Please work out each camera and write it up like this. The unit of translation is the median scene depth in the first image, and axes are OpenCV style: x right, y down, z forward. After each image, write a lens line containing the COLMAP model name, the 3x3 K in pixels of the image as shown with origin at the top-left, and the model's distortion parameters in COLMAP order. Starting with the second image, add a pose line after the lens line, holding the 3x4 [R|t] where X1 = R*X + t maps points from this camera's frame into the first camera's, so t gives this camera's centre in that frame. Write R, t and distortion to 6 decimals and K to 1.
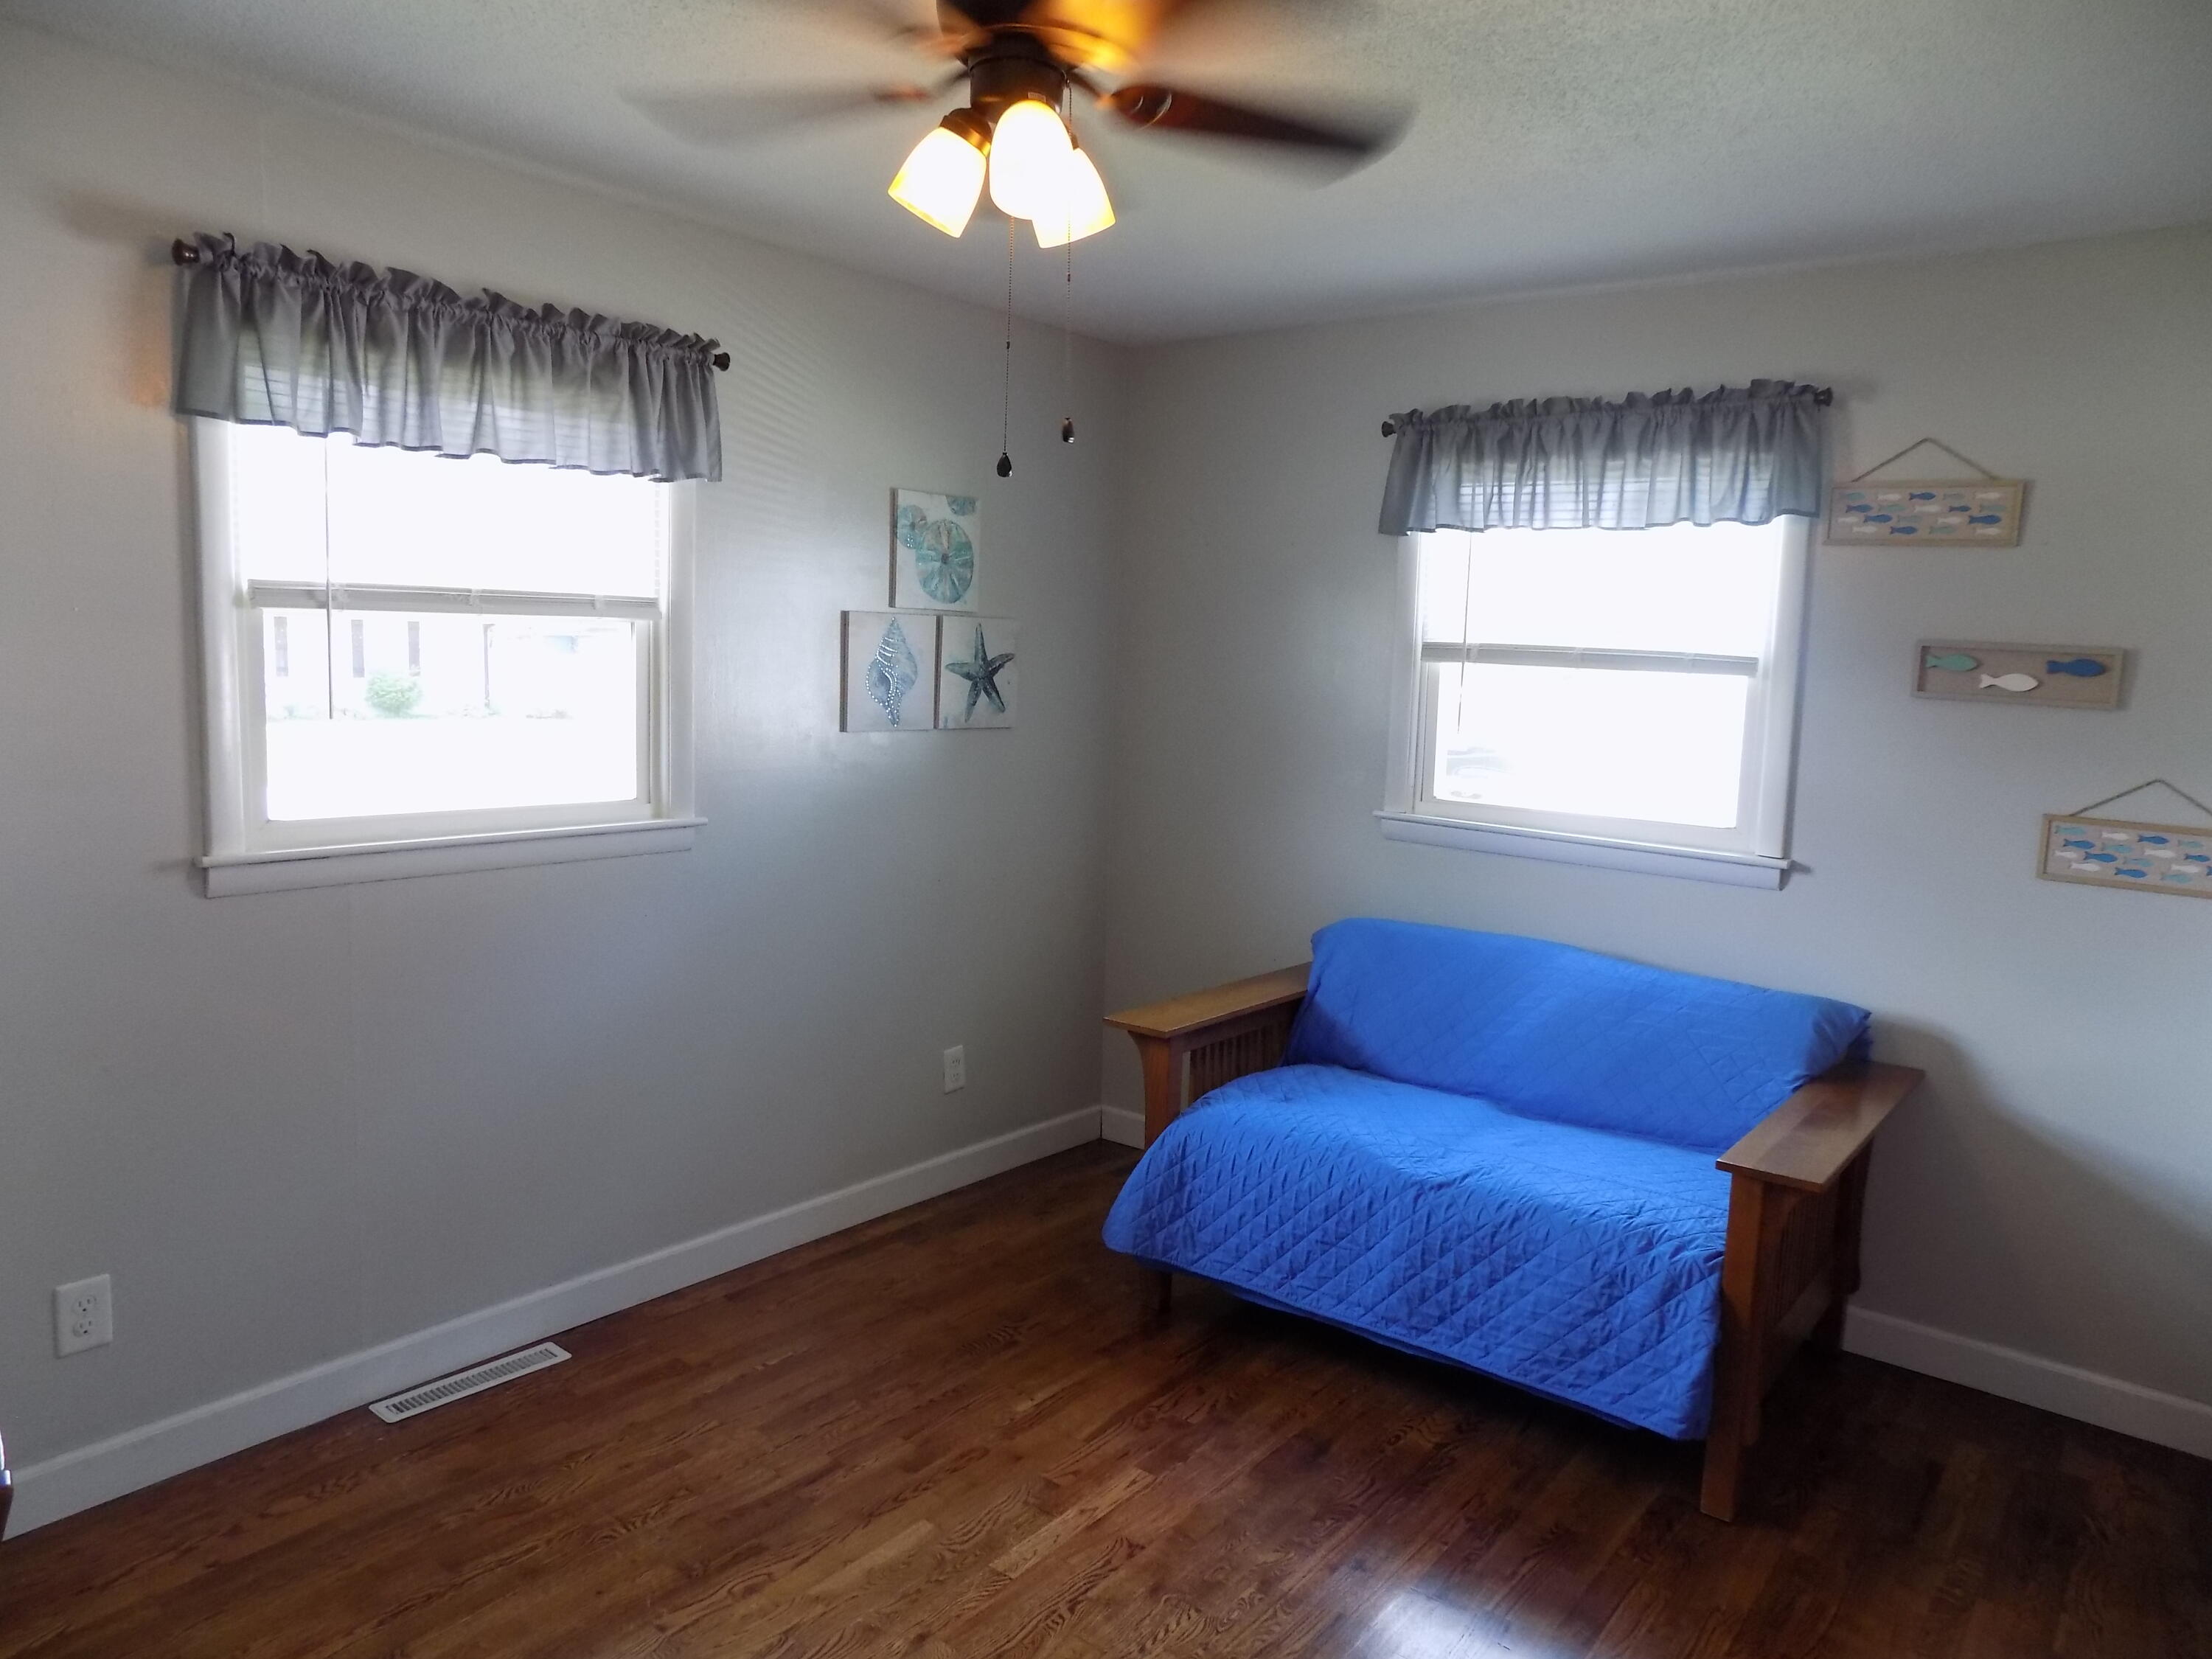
lens RADIAL K [[1500.3, 0, 1118.0], [0, 1500.3, 813.3], [0, 0, 1]] dist [-0.073735, 0.075021]
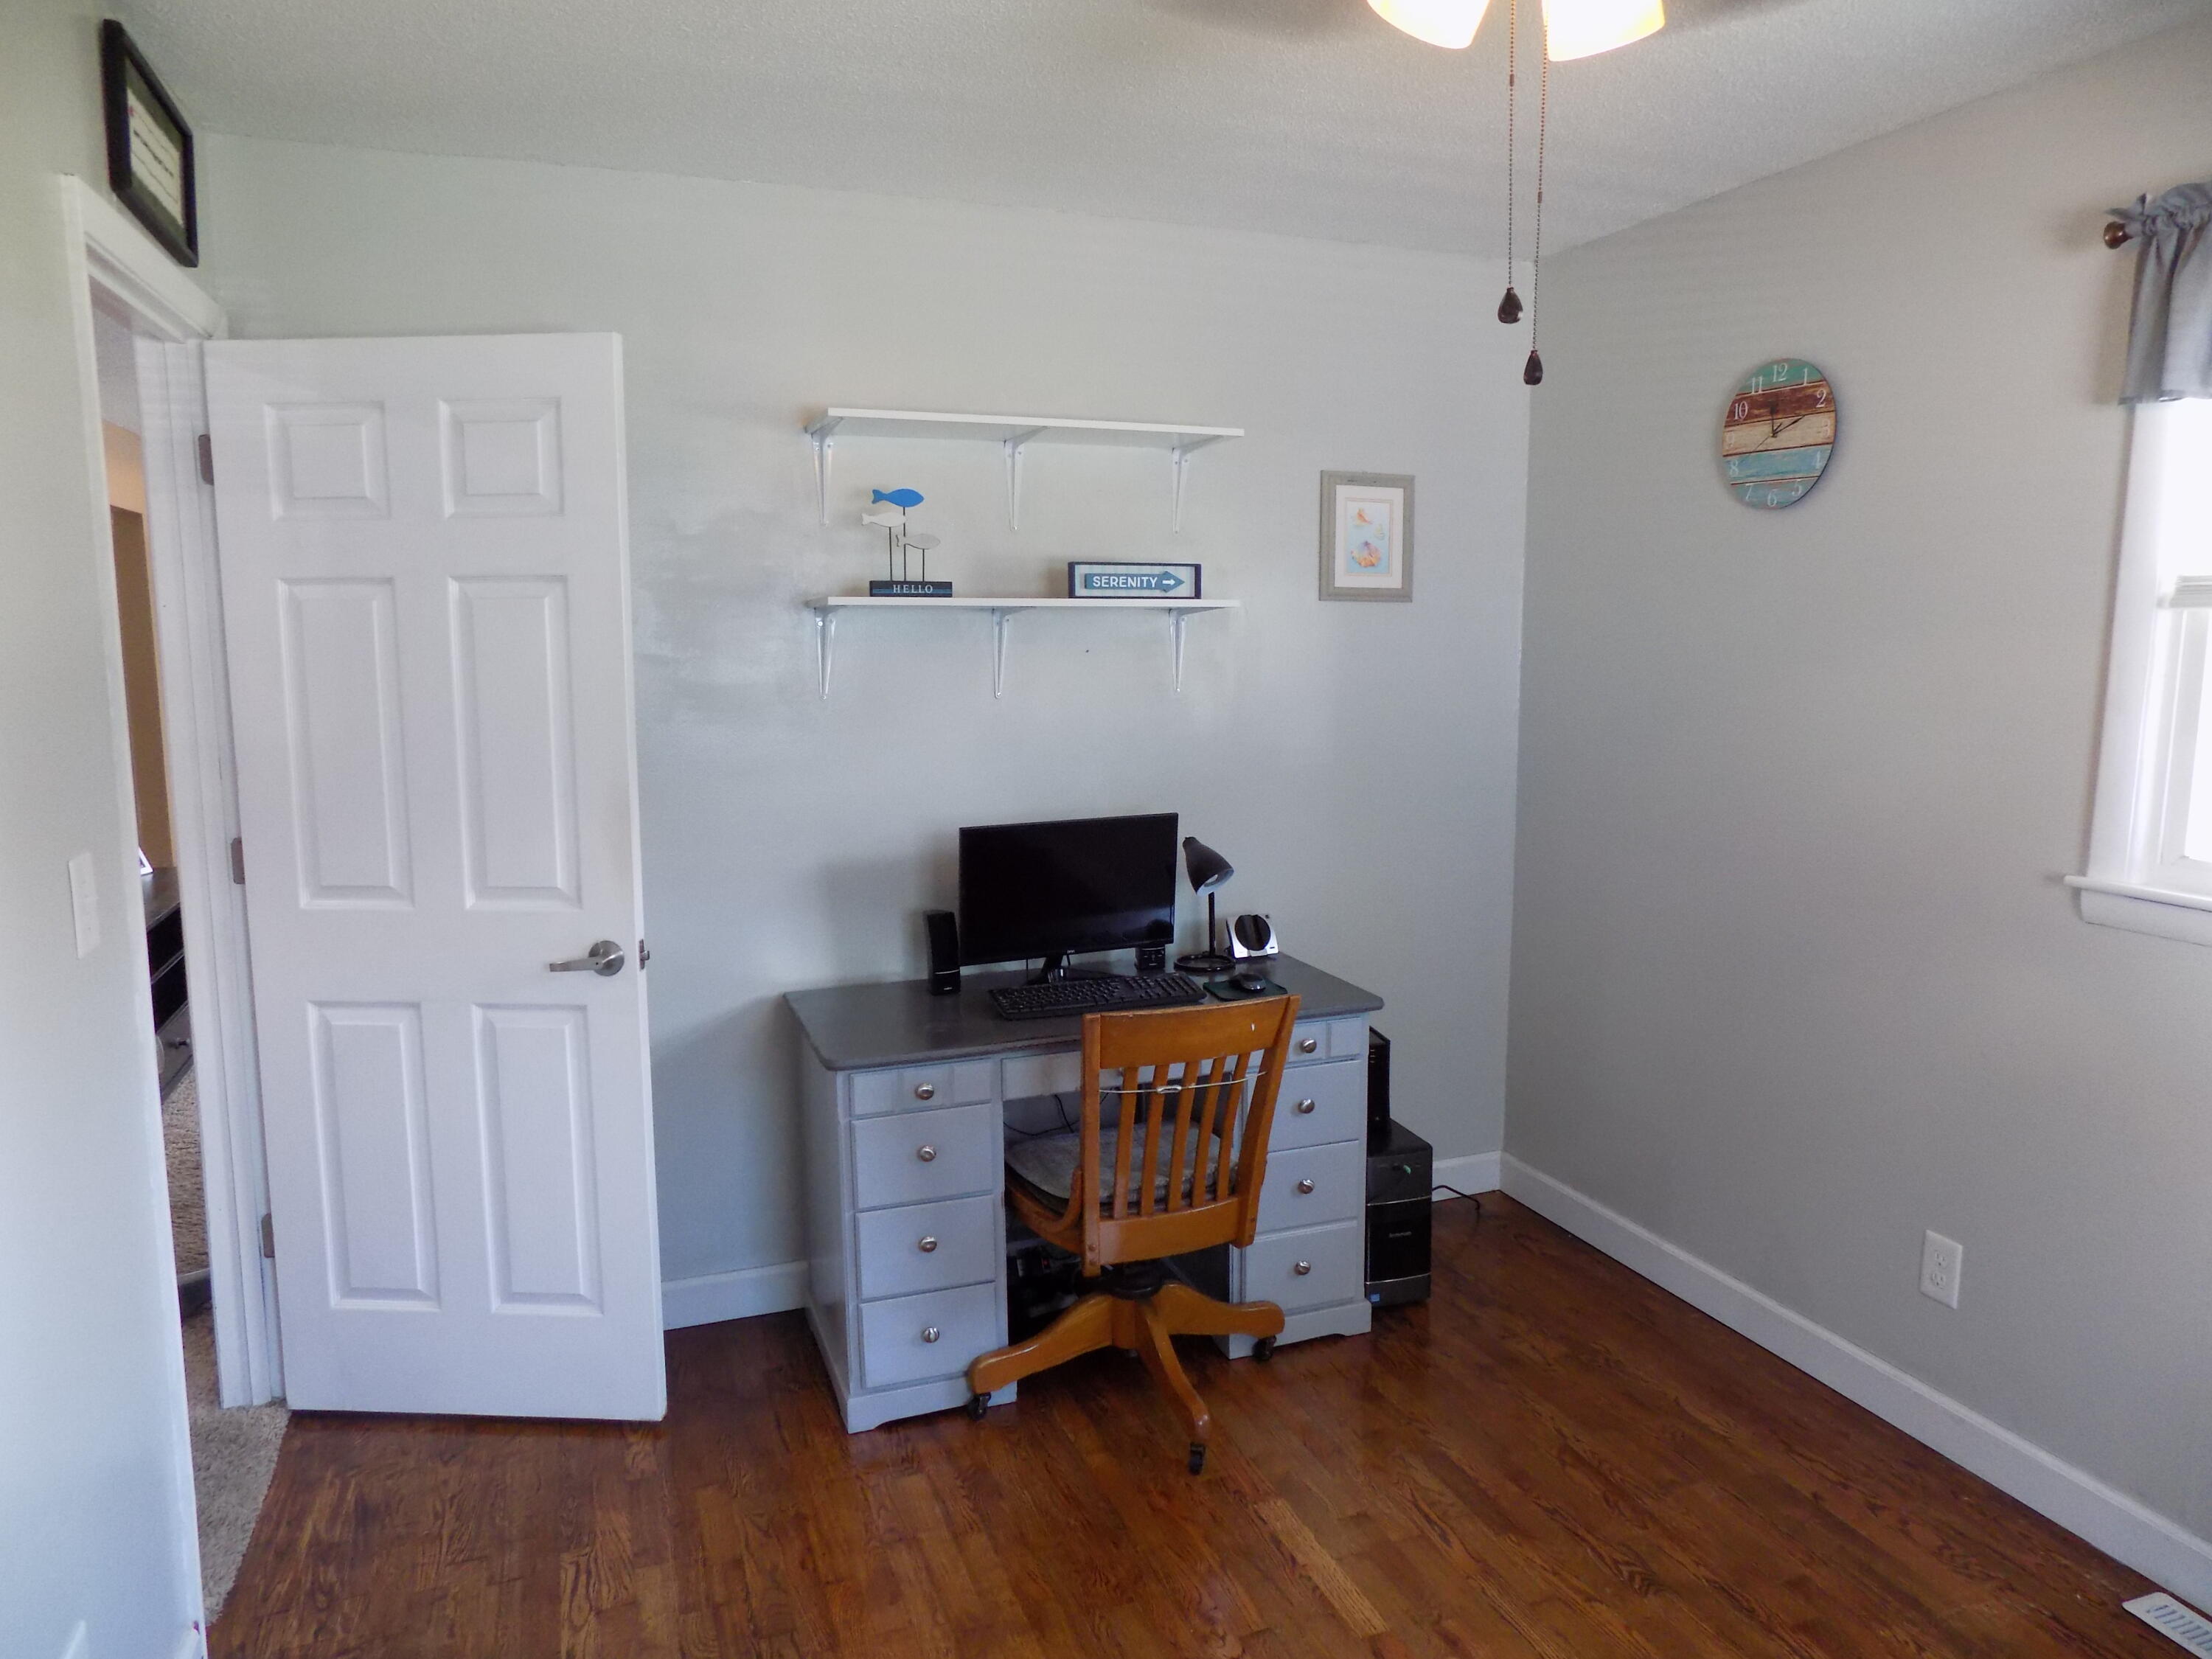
lens RADIAL K [[1500.3, 0, 1118.0], [0, 1500.3, 813.3], [0, 0, 1]] dist [-0.073735, 0.075021]
pose [[-0.505500, 0.078874, -0.859214, 0.494374], [-0.118229, 0.980088, 0.159527, -0.087074], [0.854688, 0.182225, -0.486109, 0.919767]]
